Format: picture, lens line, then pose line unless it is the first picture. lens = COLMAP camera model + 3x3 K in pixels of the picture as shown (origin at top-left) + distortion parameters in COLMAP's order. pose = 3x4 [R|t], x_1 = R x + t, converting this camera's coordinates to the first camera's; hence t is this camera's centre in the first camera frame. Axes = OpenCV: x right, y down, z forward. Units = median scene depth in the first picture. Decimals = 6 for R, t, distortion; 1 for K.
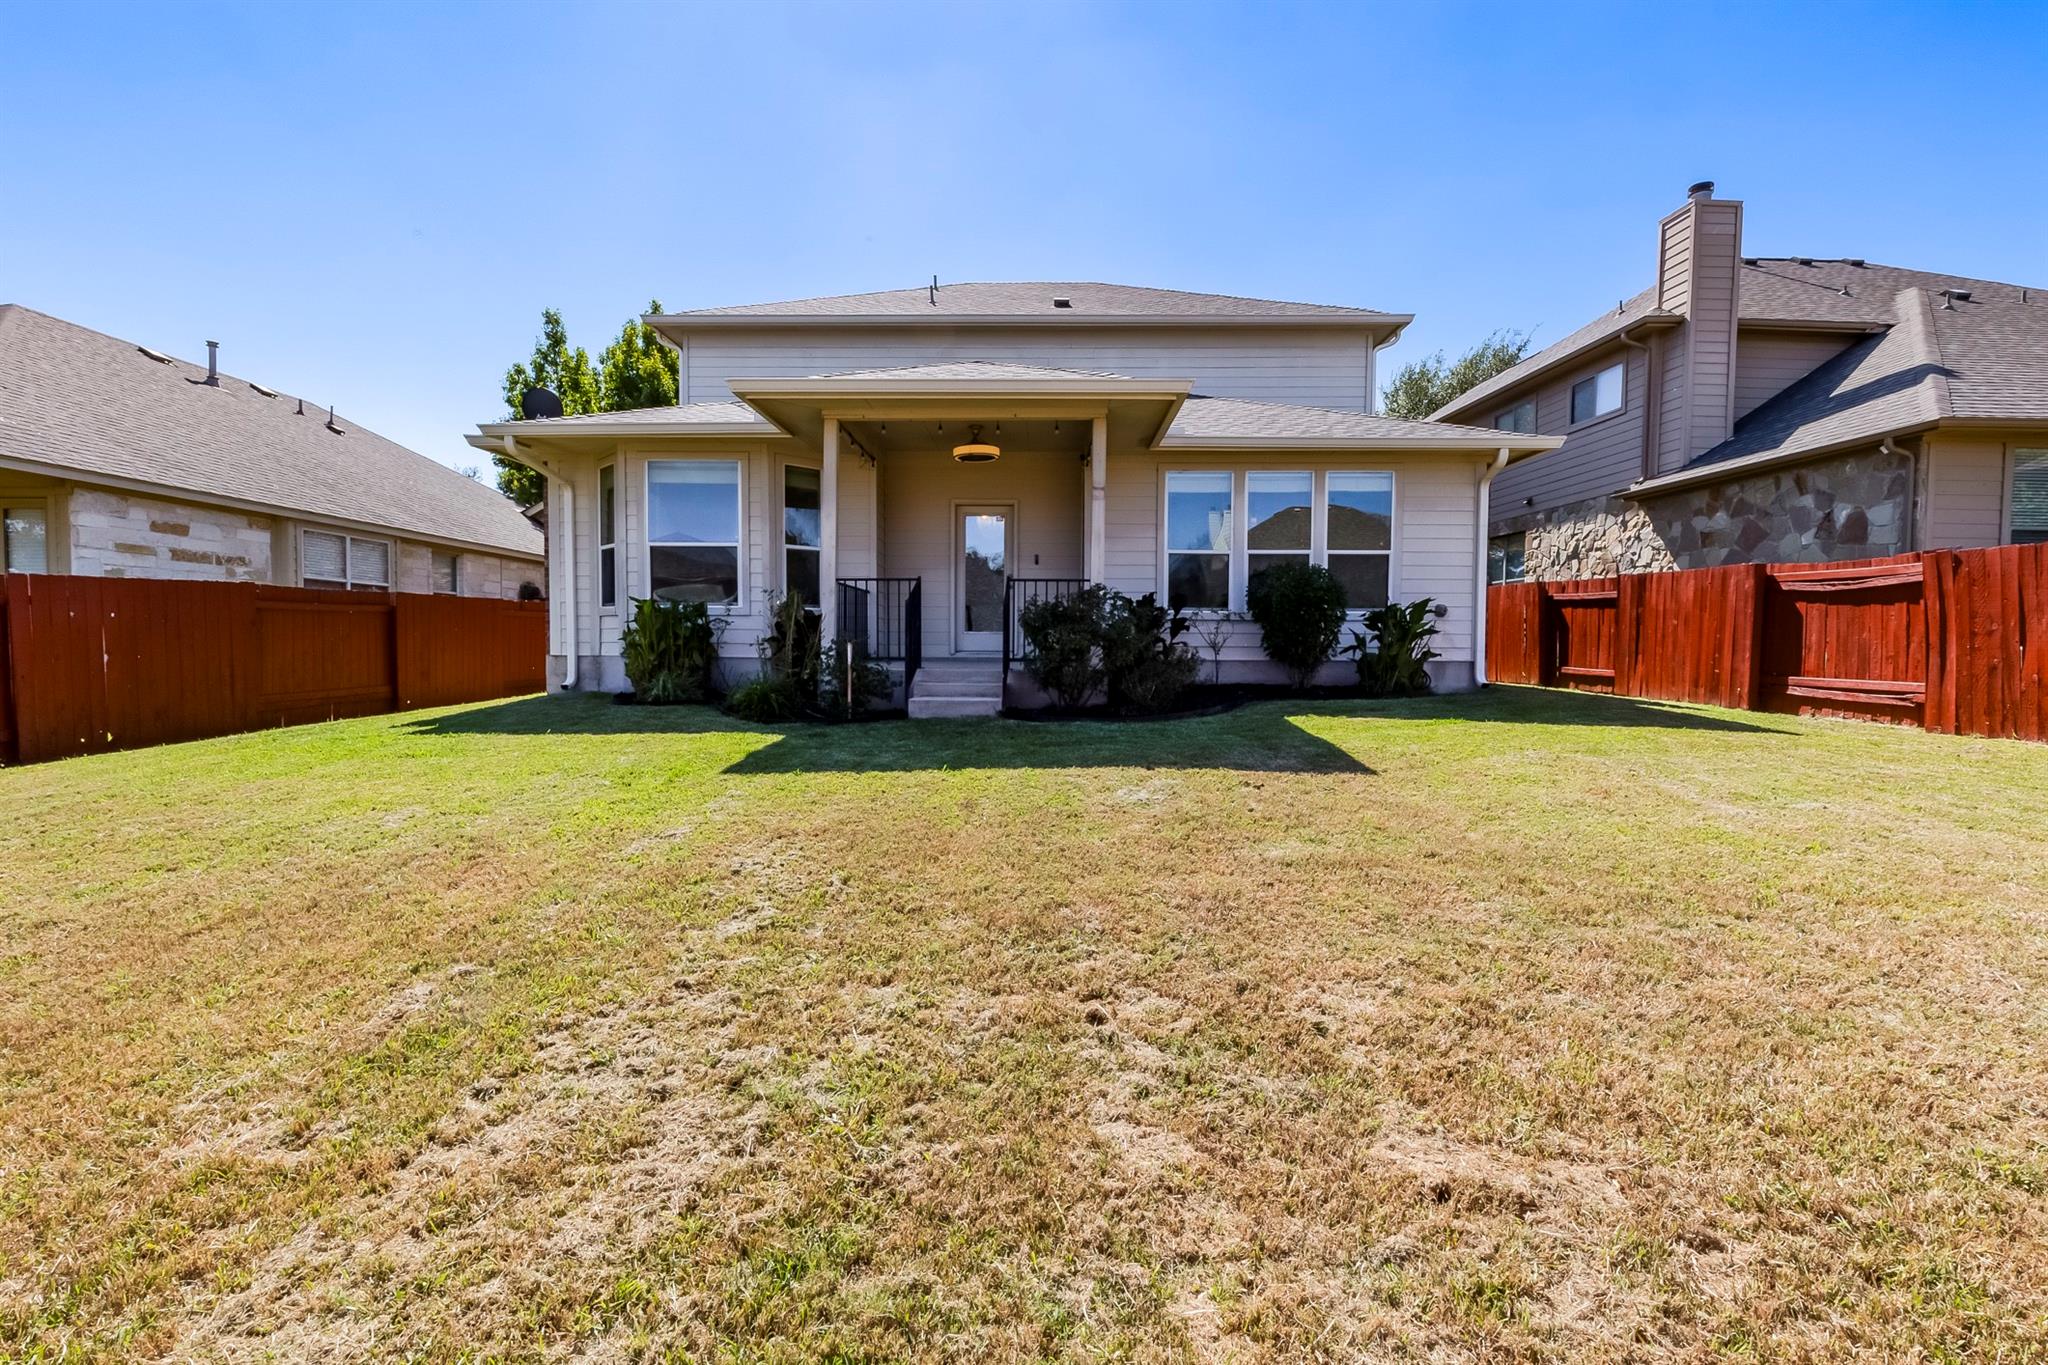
lens RADIAL K [[911.2, 0, 1016.8], [0, 911.2, 690.8], [0, 0, 1]] dist [0.002354, -0.000208]
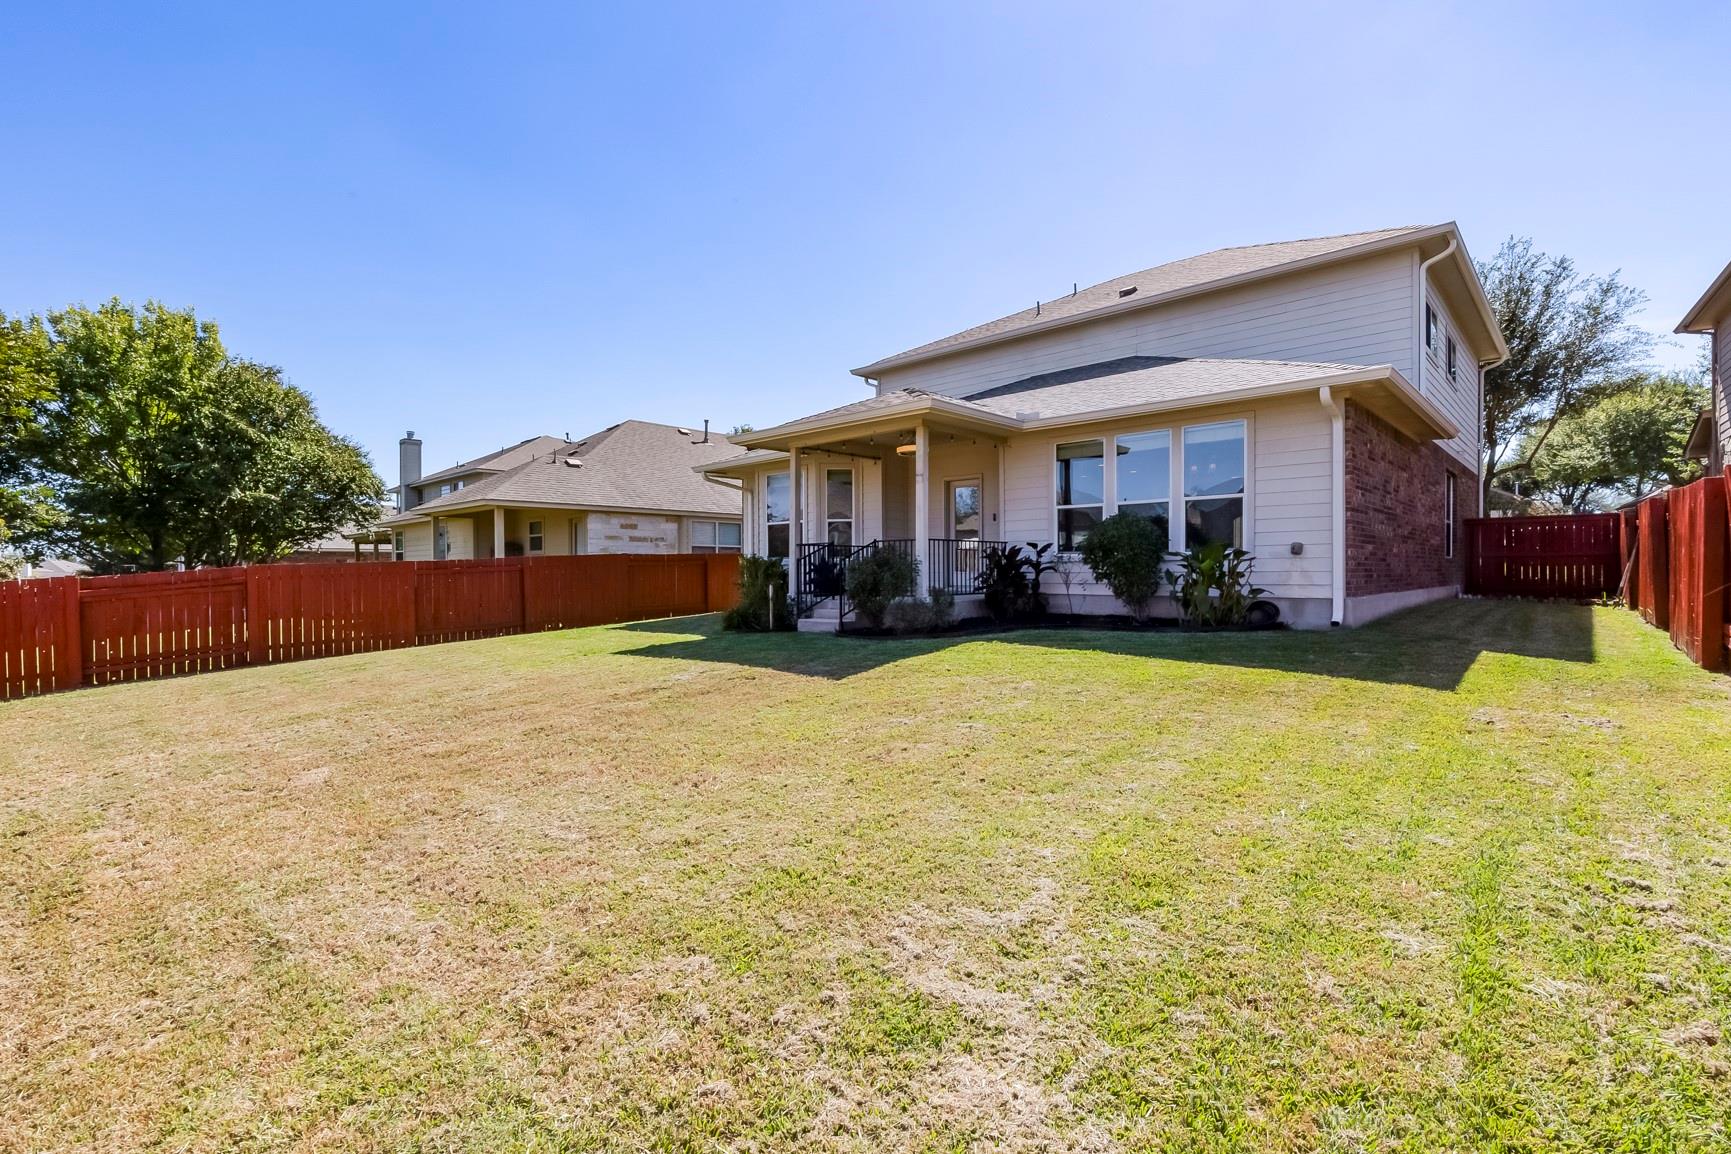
lens RADIAL K [[770.1, 0, 859.4], [0, 770.1, 584.0], [0, 0, 1]] dist [0.002354, -0.000208]
pose [[0.748133, 0.001121, -0.663548, 0.666085], [-0.020641, 0.999554, -0.021583, -0.019506], [0.663228, 0.029843, 0.747822, 0.033535]]
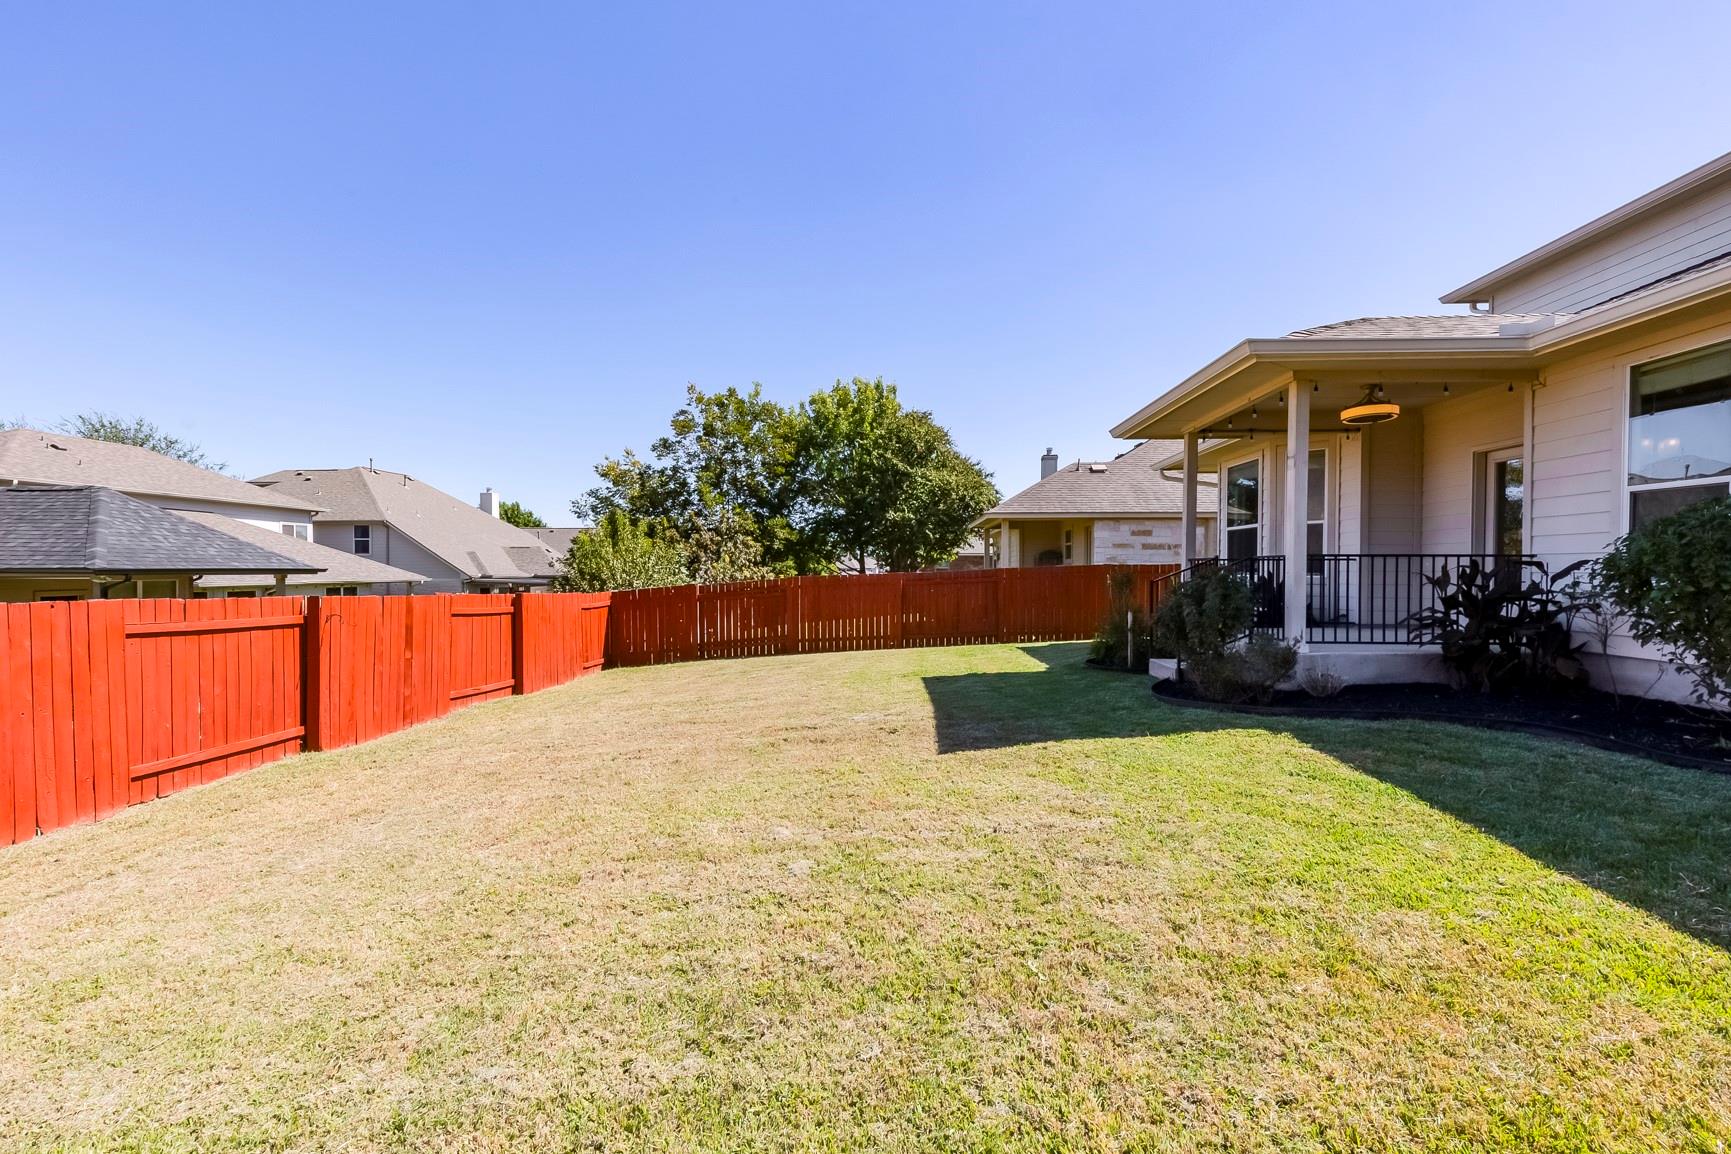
lens RADIAL K [[770.1, 0, 859.4], [0, 770.1, 584.0], [0, 0, 1]] dist [0.002354, -0.000208]
pose [[-0.006103, 0.010672, -0.999924, 0.714637], [-0.048444, 0.998766, 0.010955, -0.062785], [0.998807, 0.048507, -0.005578, 0.440531]]
